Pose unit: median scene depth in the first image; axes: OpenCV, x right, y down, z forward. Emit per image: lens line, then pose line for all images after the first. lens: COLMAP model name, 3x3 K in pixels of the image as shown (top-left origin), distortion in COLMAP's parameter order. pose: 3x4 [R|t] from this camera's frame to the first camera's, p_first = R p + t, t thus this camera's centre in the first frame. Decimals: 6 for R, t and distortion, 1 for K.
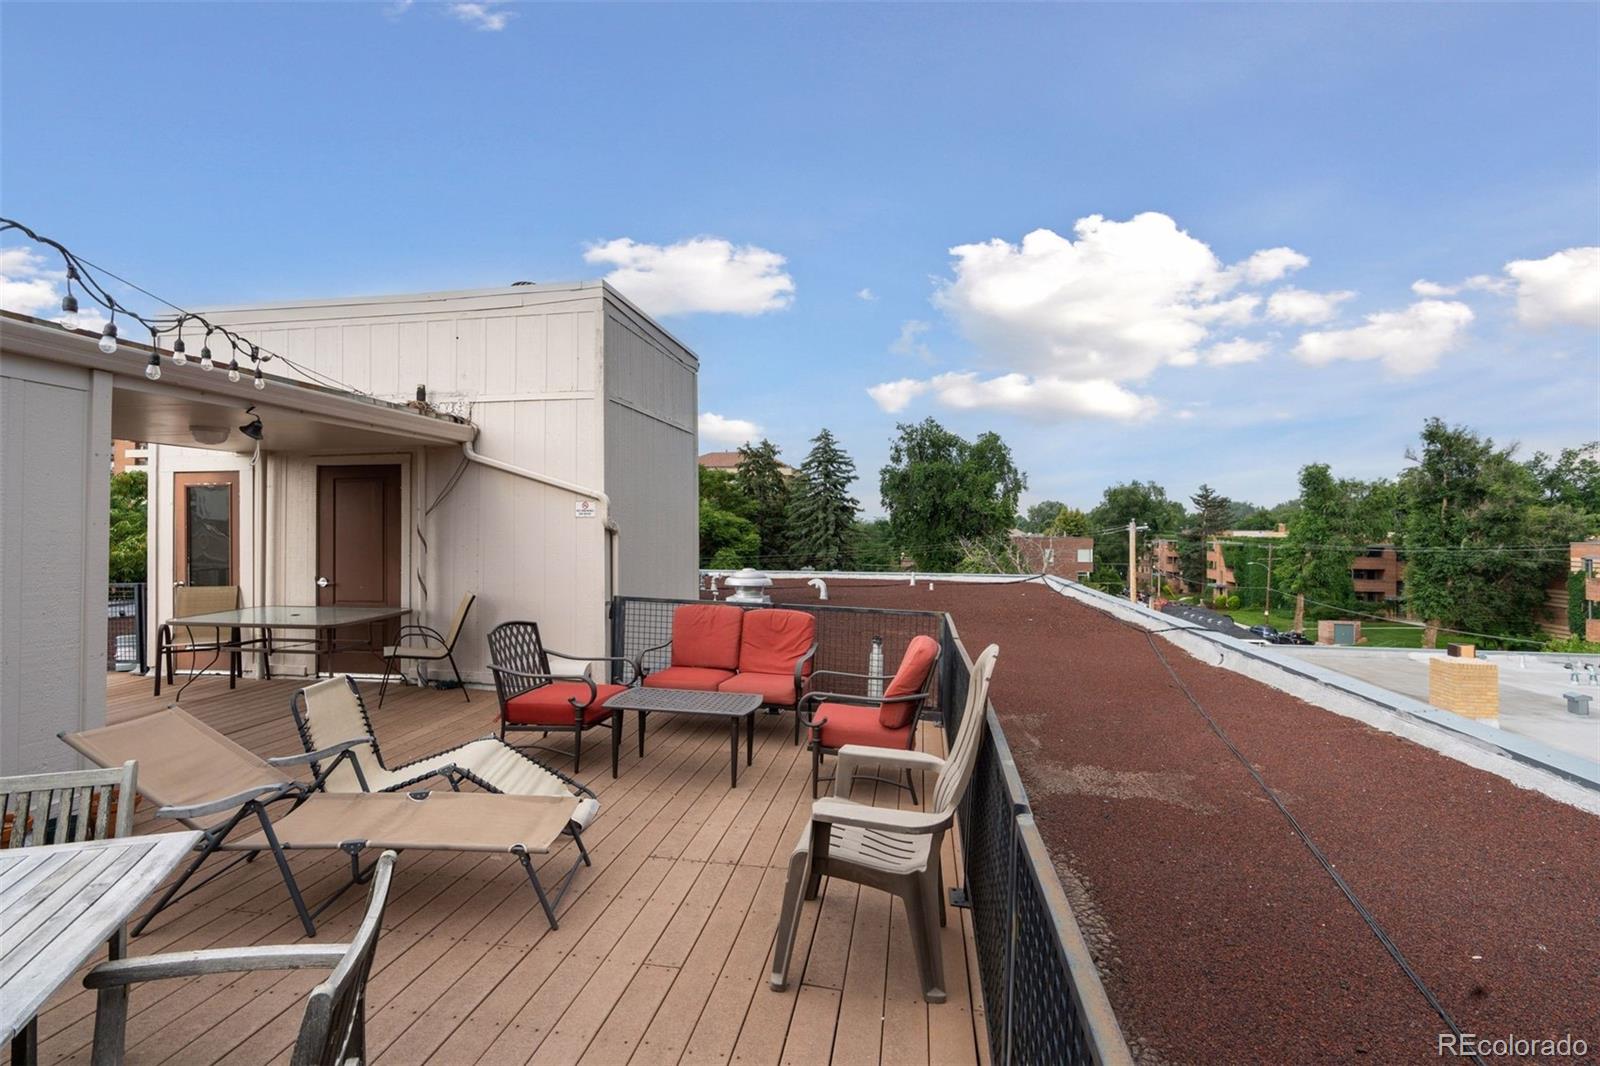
lens RADIAL K [[733.5, 0, 798.2], [0, 733.5, 535.2], [0, 0, 1]] dist [-0.000136, 0.000036]
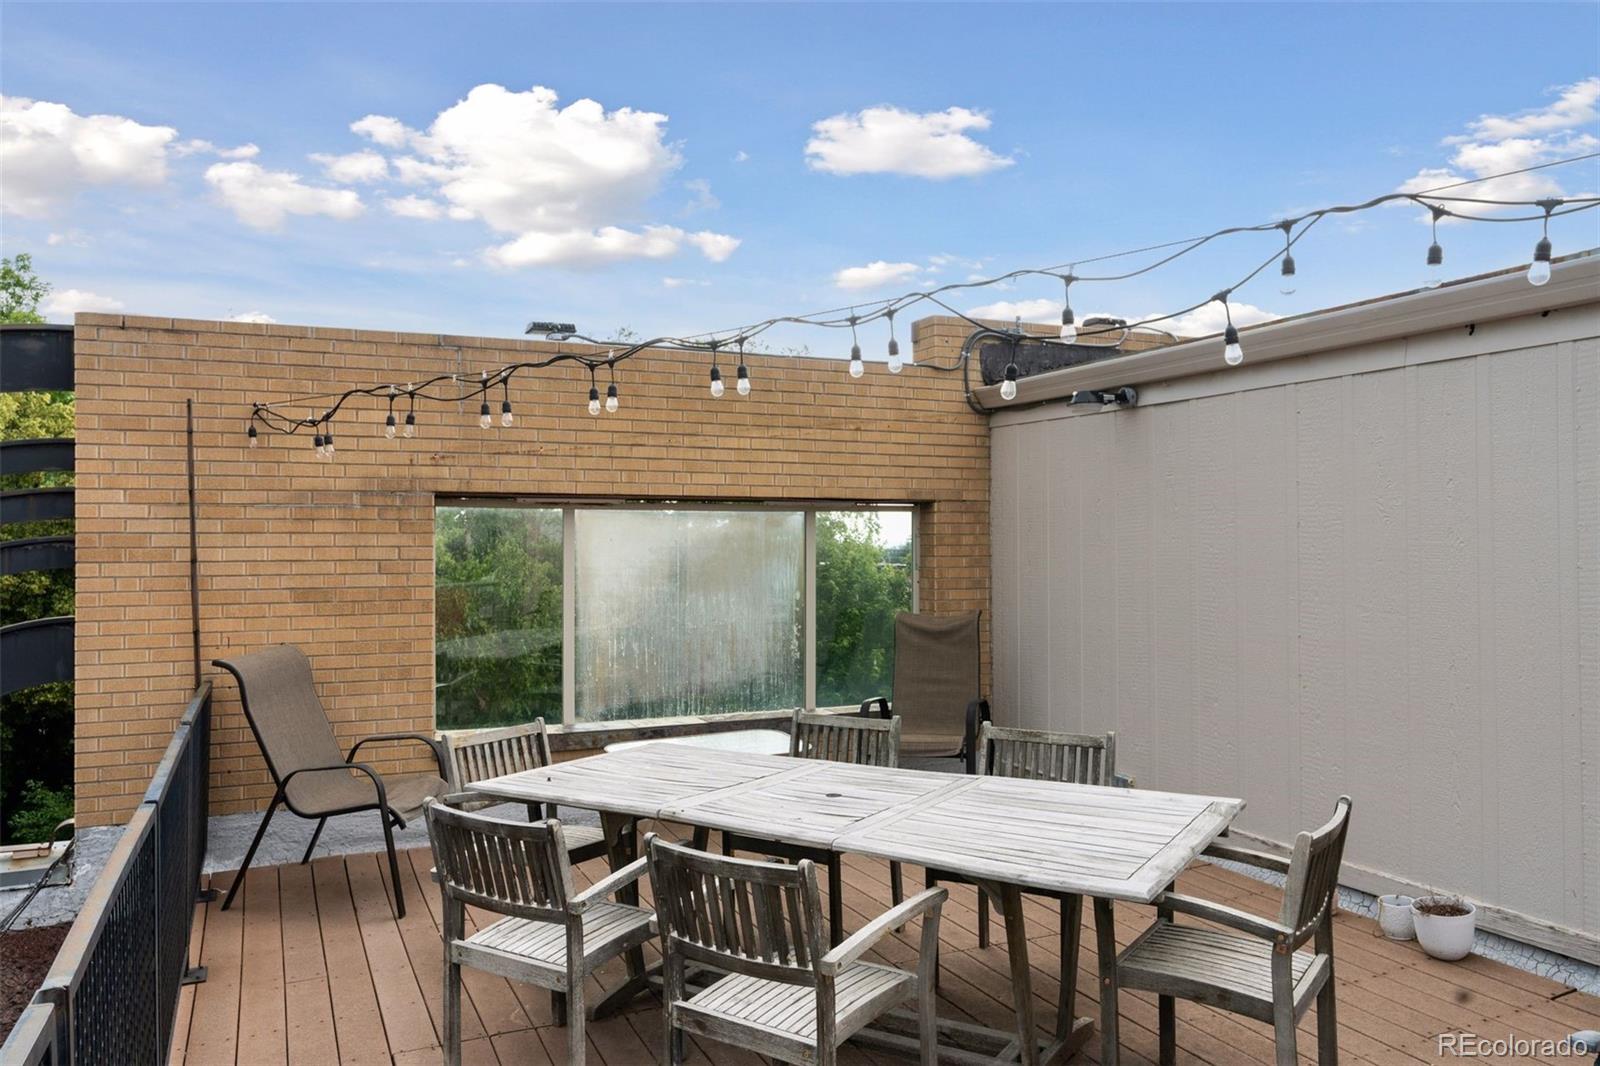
lens RADIAL K [[1155.8, 0, 801.8], [0, 1155.8, 536.9], [0, 0, 1]] dist [-0.000988, 0.002130]
pose [[-0.835106, -0.001929, -0.550086, 0.286750], [-0.000211, 0.999995, -0.003186, -0.015279], [0.550089, -0.002545, -0.835102, 1.999457]]
